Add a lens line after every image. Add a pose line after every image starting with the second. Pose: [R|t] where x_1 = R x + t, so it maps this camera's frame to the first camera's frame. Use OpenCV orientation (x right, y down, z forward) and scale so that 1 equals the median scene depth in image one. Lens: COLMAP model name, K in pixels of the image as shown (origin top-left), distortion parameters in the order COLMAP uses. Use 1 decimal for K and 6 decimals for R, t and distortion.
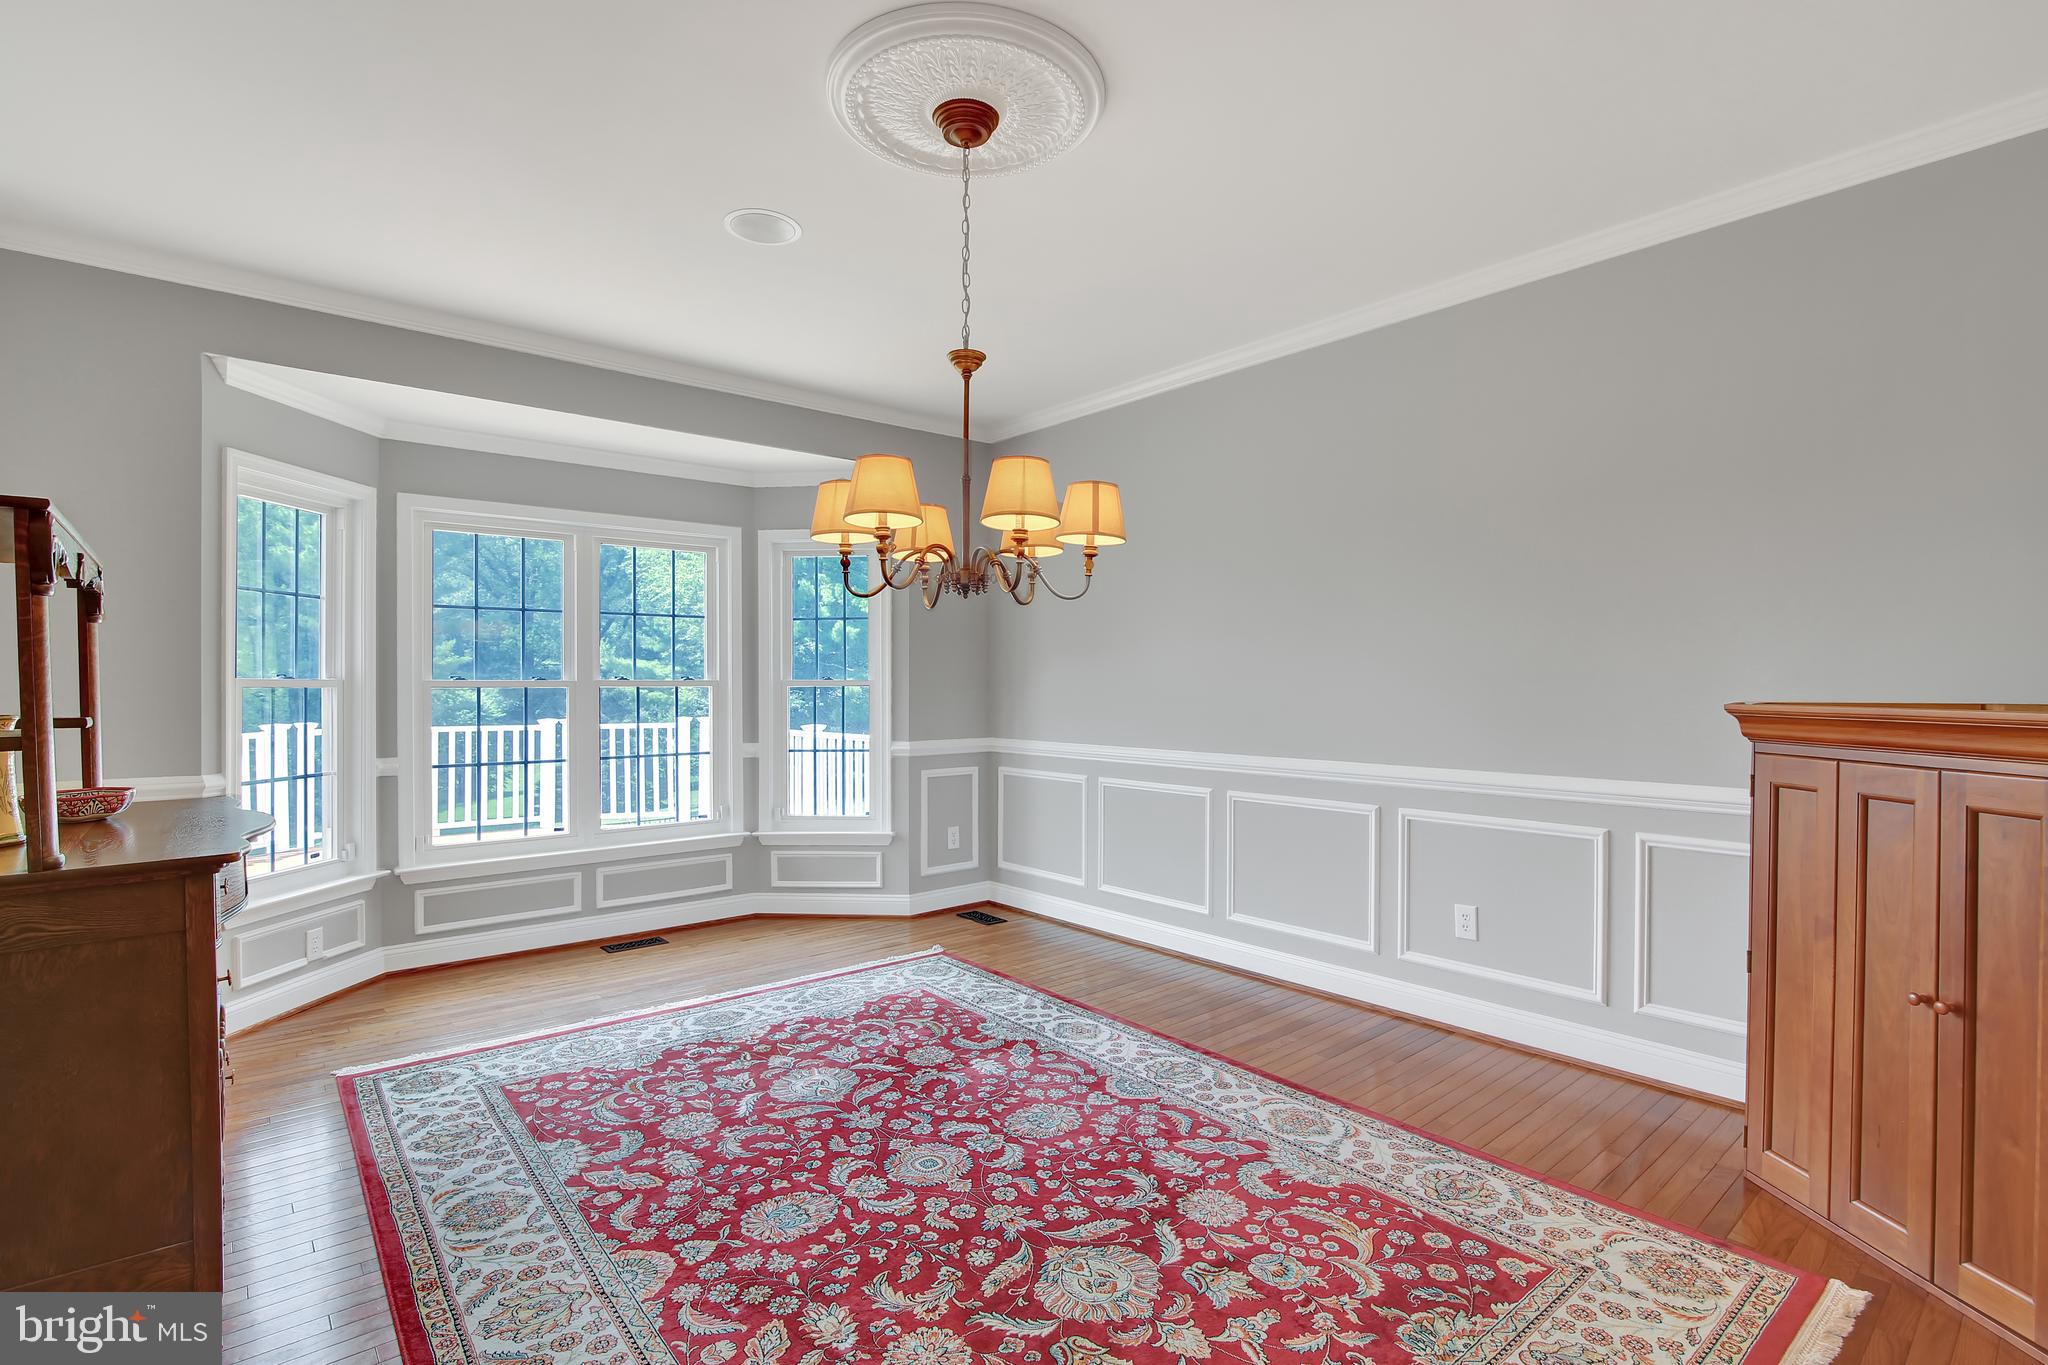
lens RADIAL K [[963.2, 0, 1020.6], [0, 963.2, 691.7], [0, 0, 1]] dist [-0.002273, -0.000373]
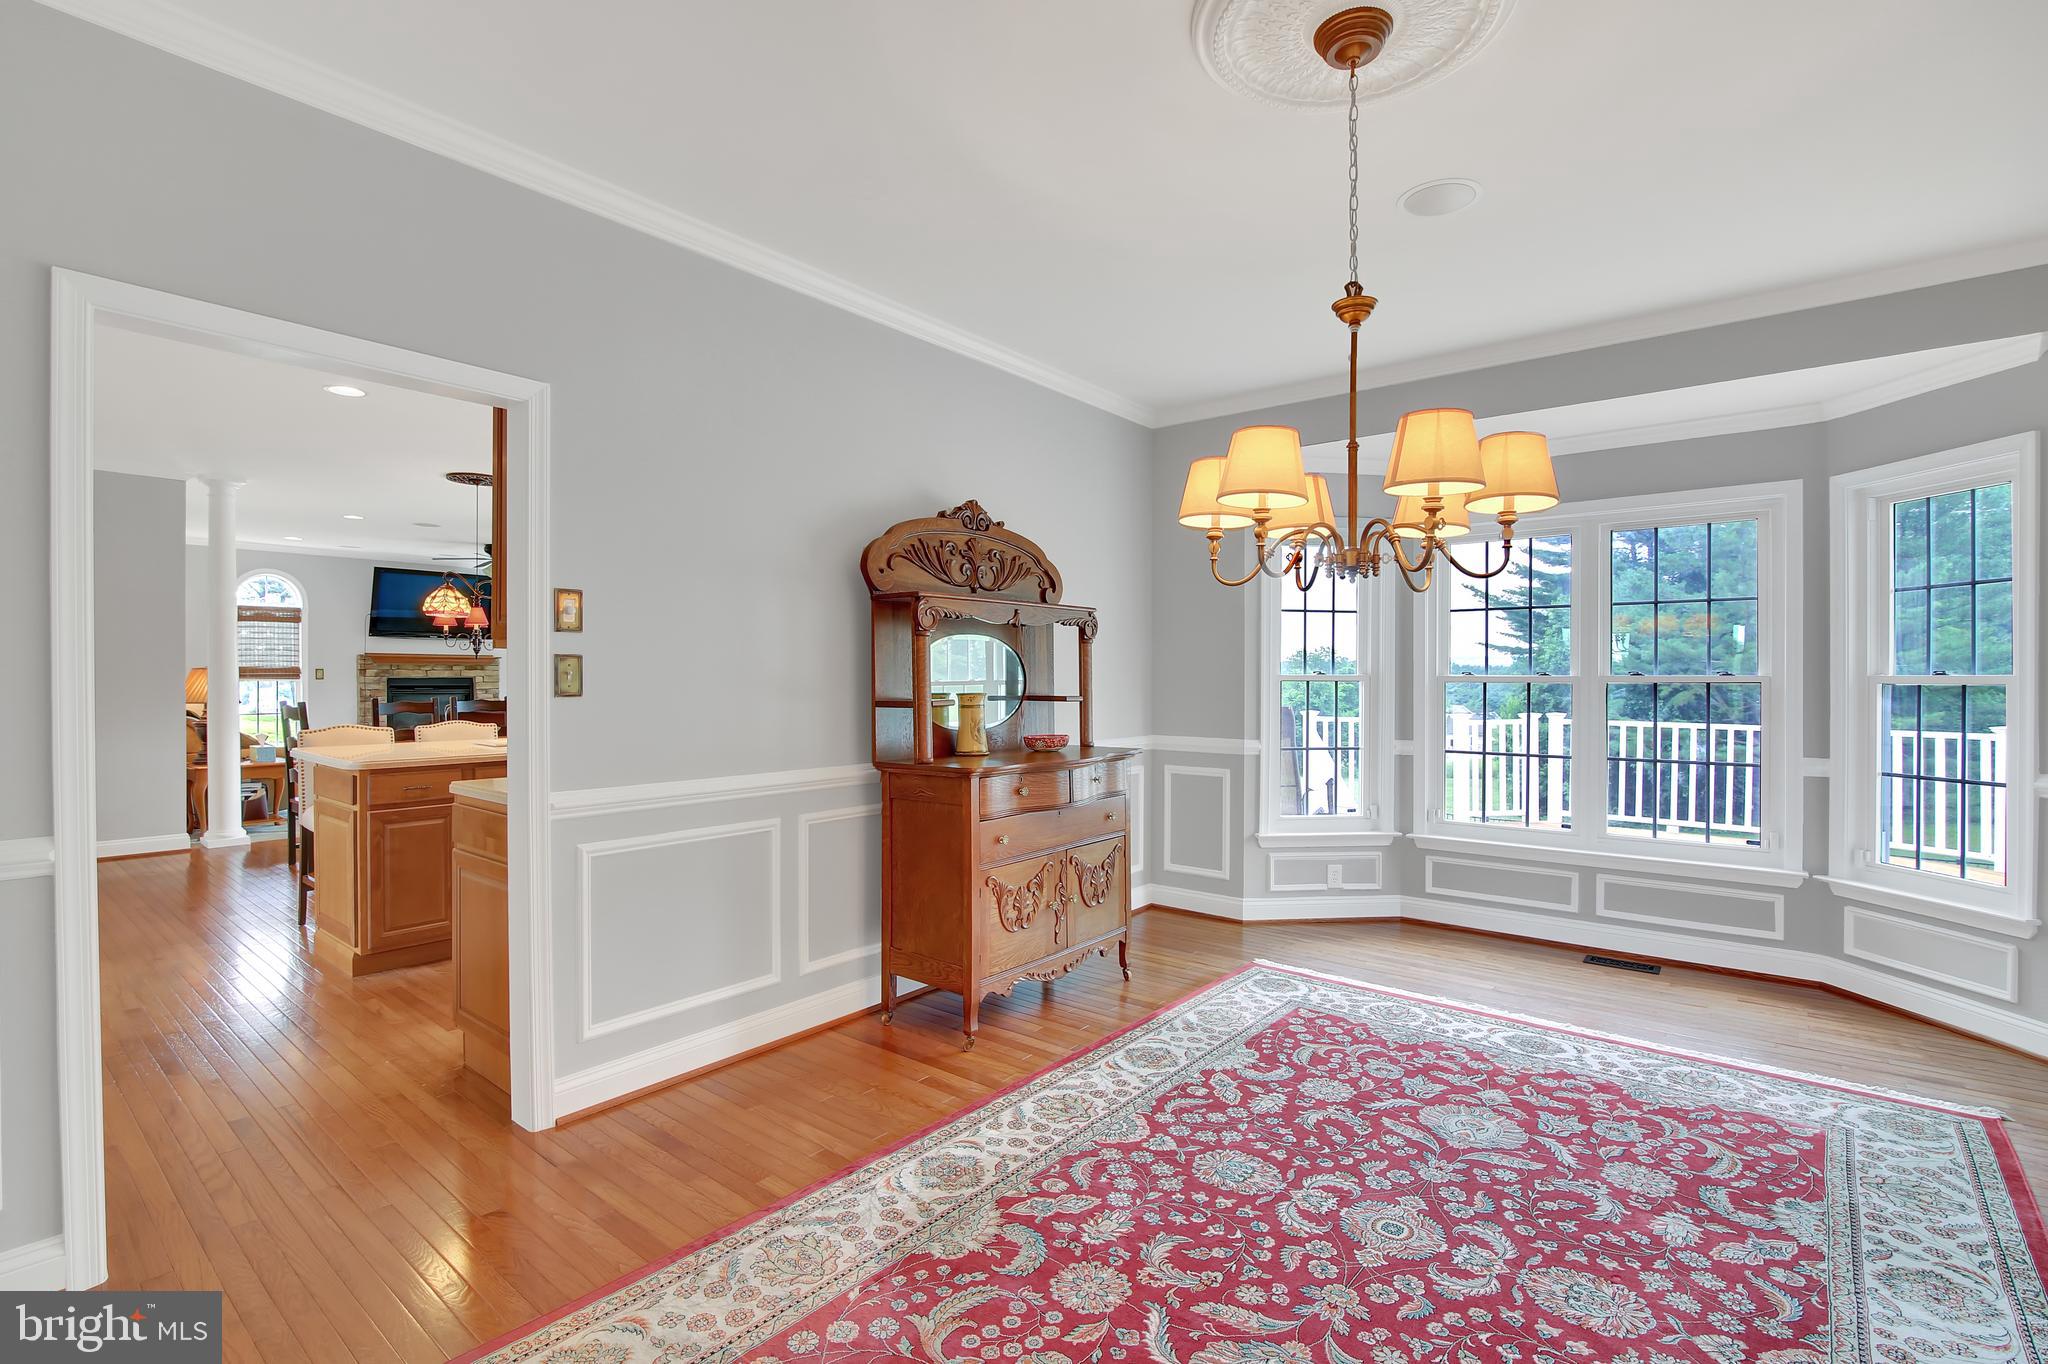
lens RADIAL K [[928.1, 0, 1024.0], [0, 928.1, 682.0], [0, 0, 1]] dist [-0.010291, 0.000176]
pose [[0.196102, 0.004707, -0.980572, 0.517439], [-0.009211, 0.999953, 0.002958, -0.005379], [0.980540, 0.008452, 0.196137, 0.393591]]
